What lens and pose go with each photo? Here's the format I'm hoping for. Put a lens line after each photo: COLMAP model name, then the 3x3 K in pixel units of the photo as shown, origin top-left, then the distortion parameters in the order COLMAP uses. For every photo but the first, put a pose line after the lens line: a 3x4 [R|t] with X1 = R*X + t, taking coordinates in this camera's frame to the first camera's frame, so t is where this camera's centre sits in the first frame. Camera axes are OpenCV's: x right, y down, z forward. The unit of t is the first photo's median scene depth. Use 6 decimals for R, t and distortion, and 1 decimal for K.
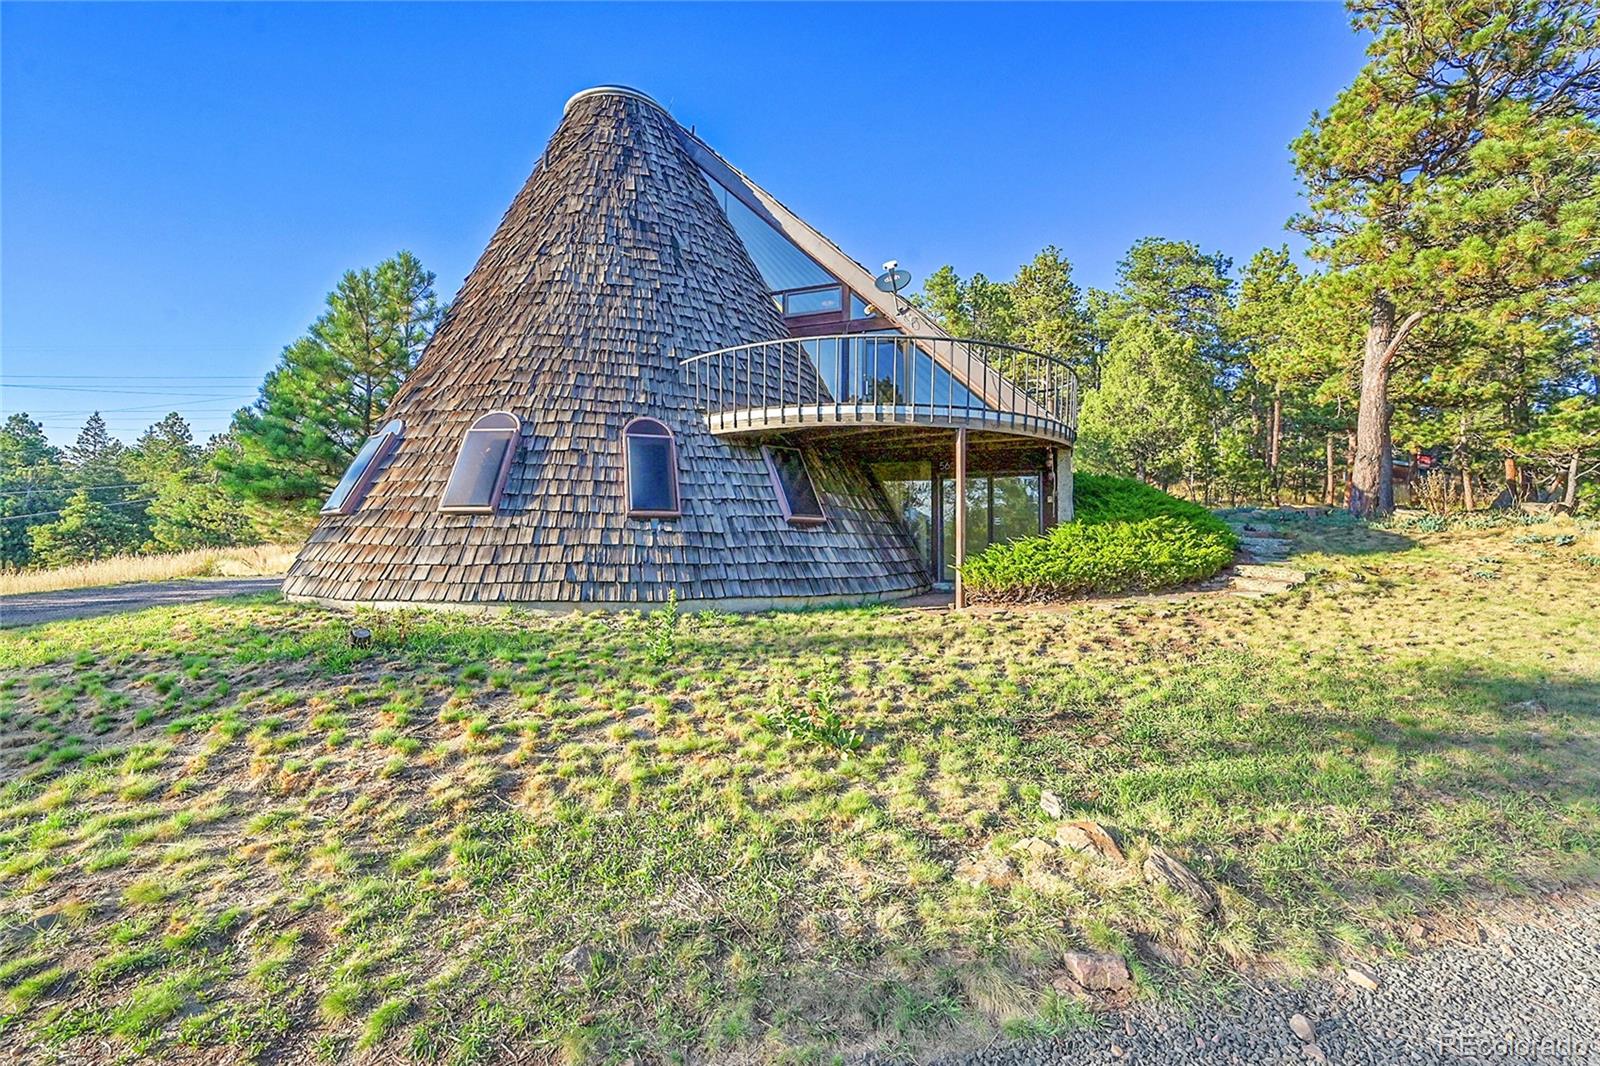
lens RADIAL K [[642.5, 0, 800.8], [0, 642.5, 525.5], [0, 0, 1]] dist [0.000716, 0.000025]
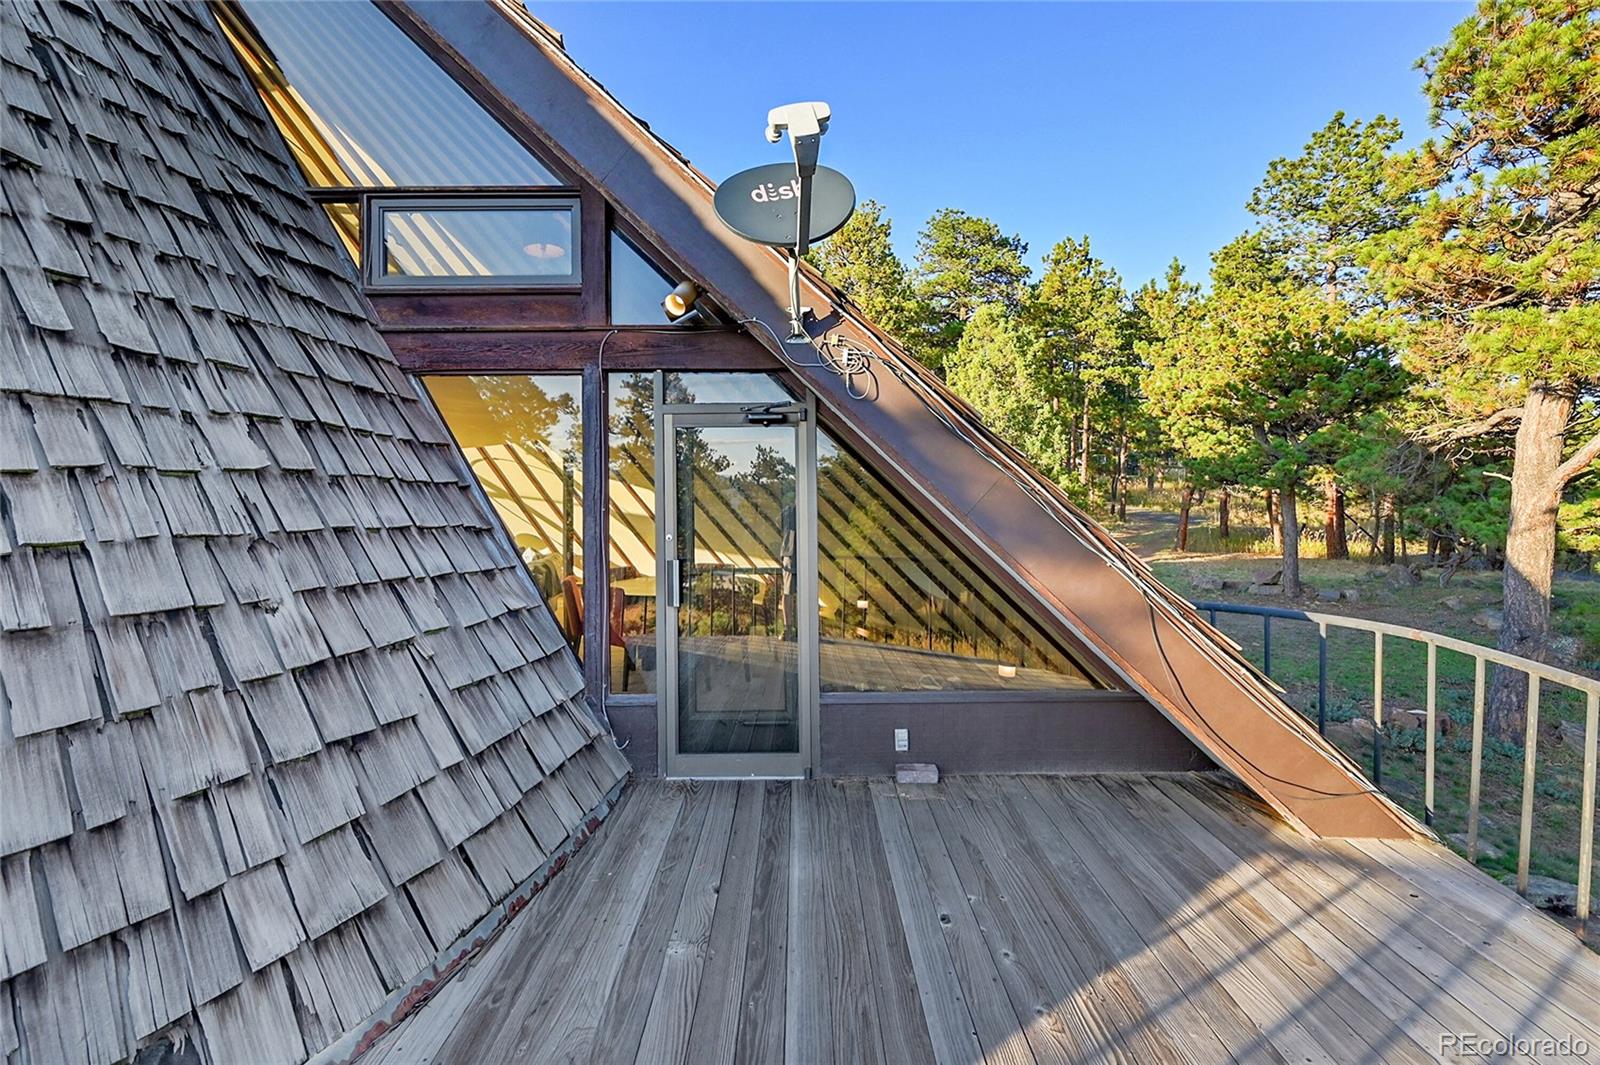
lens RADIAL K [[642.5, 0, 800.8], [0, 642.5, 525.0], [0, 0, 1]] dist [0.000716, 0.000025]
pose [[0.938239, -0.026114, 0.345002, 0.026551], [0.000552, 0.997259, 0.073984, -0.121574], [-0.345988, -0.069224, 0.935682, 0.333954]]
